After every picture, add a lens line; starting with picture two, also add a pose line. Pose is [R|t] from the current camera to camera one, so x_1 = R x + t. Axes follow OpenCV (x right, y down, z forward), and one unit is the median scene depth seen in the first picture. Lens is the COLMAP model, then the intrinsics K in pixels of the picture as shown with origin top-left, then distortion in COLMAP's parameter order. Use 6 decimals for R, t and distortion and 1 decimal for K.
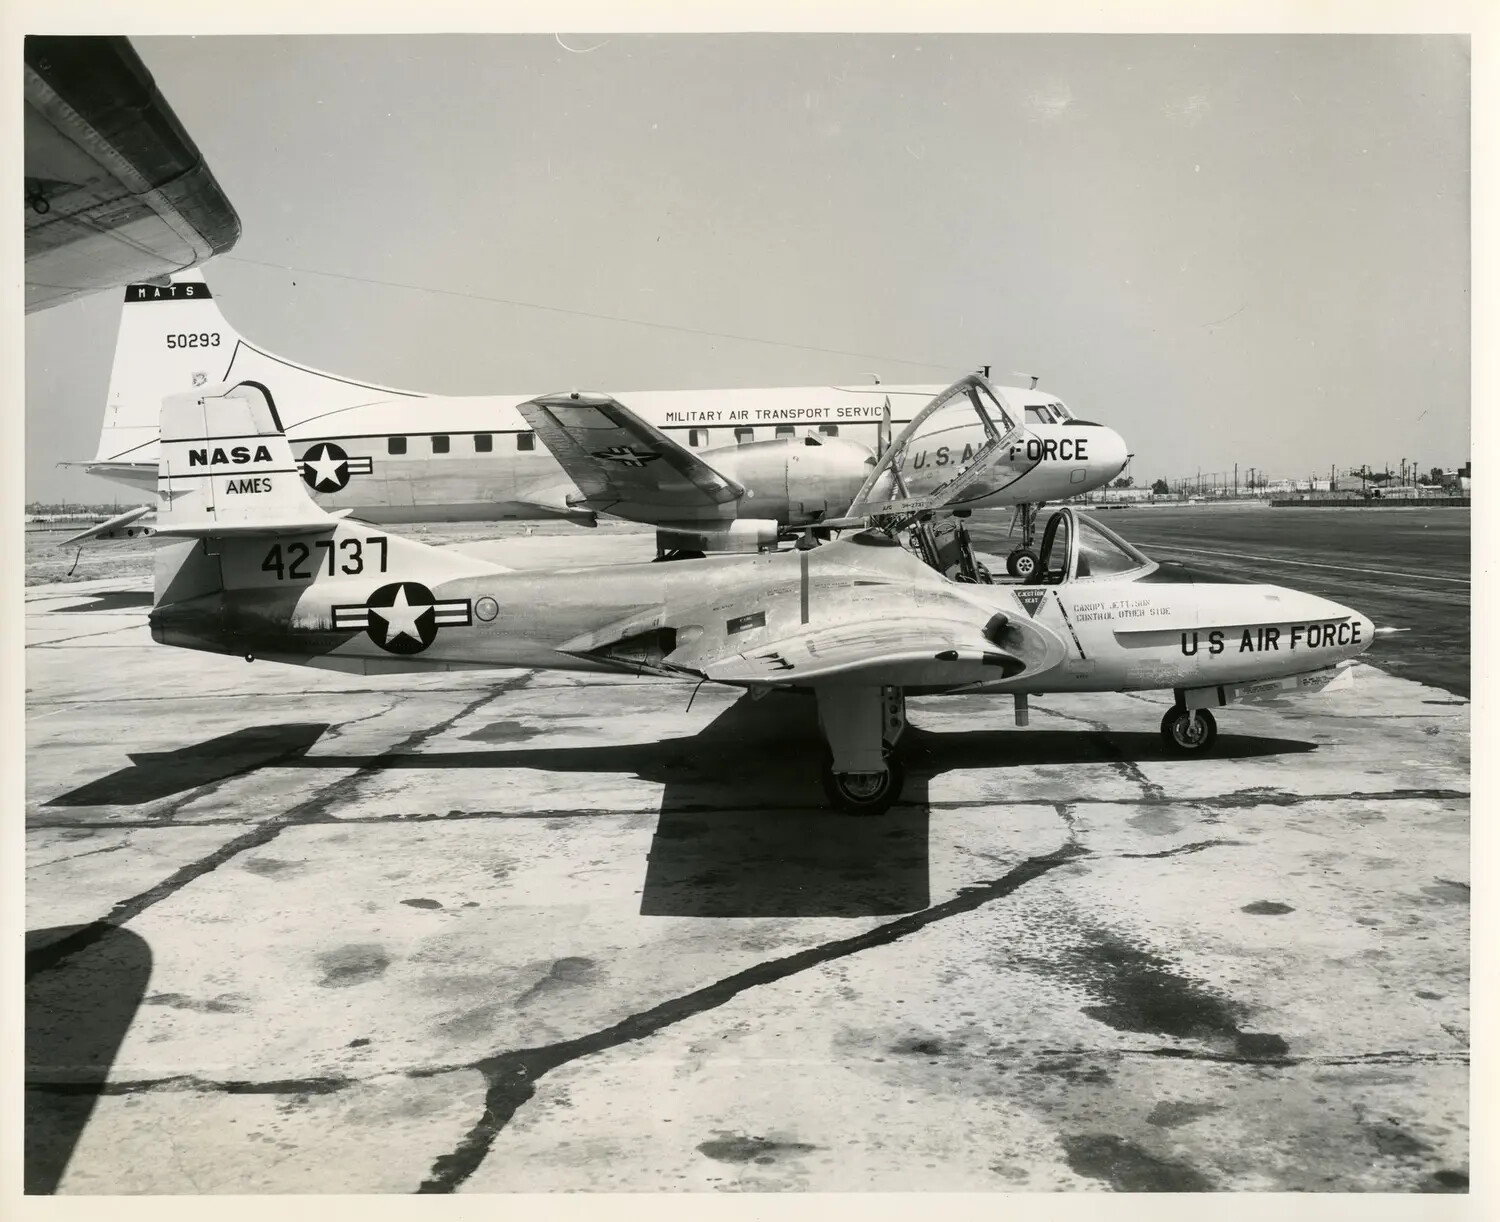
lens RADIAL K [[1706.8, 0, 750.0], [0, 1706.8, 611.0], [0, 0, 1]] dist [0.067494, -0.003465]
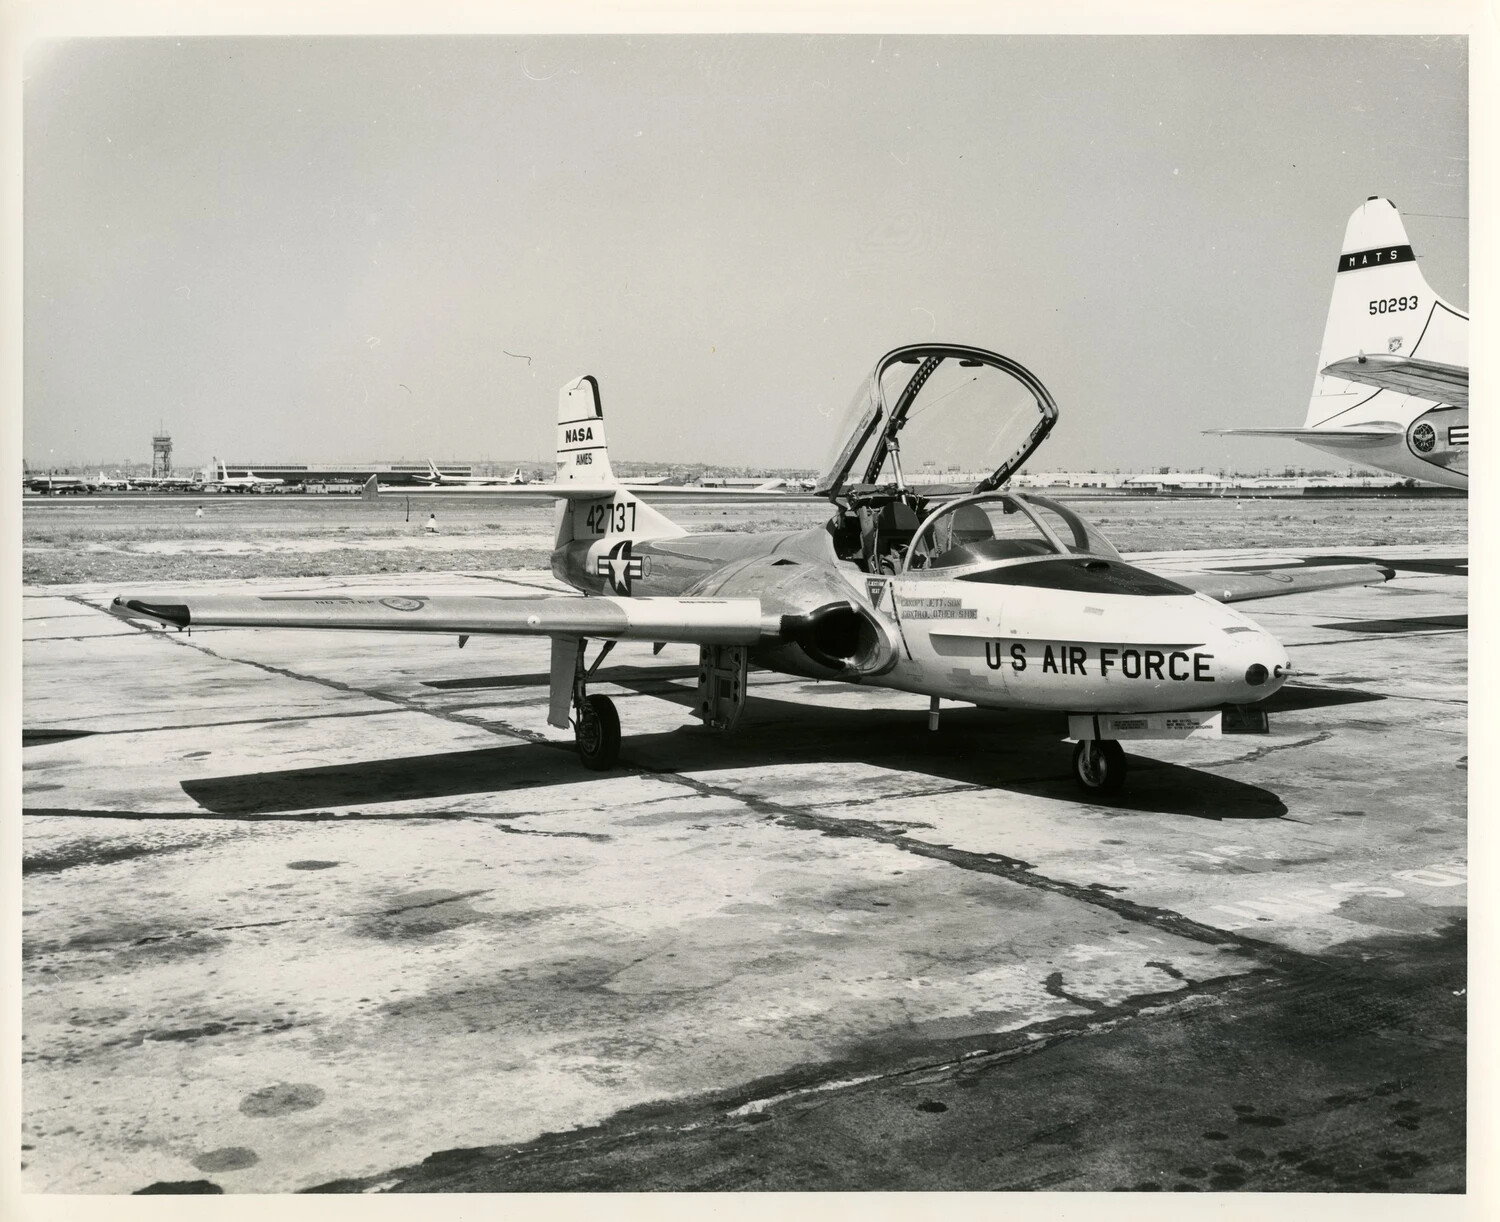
lens RADIAL K [[1706.8, 0, 750.0], [0, 1706.8, 611.0], [0, 0, 1]] dist [0.067494, -0.003465]
pose [[0.558242, 0.083544, -0.825461, 0.873953], [-0.064927, 0.996265, 0.056921, -0.042776], [0.827134, 0.021819, 0.561582, 0.412521]]
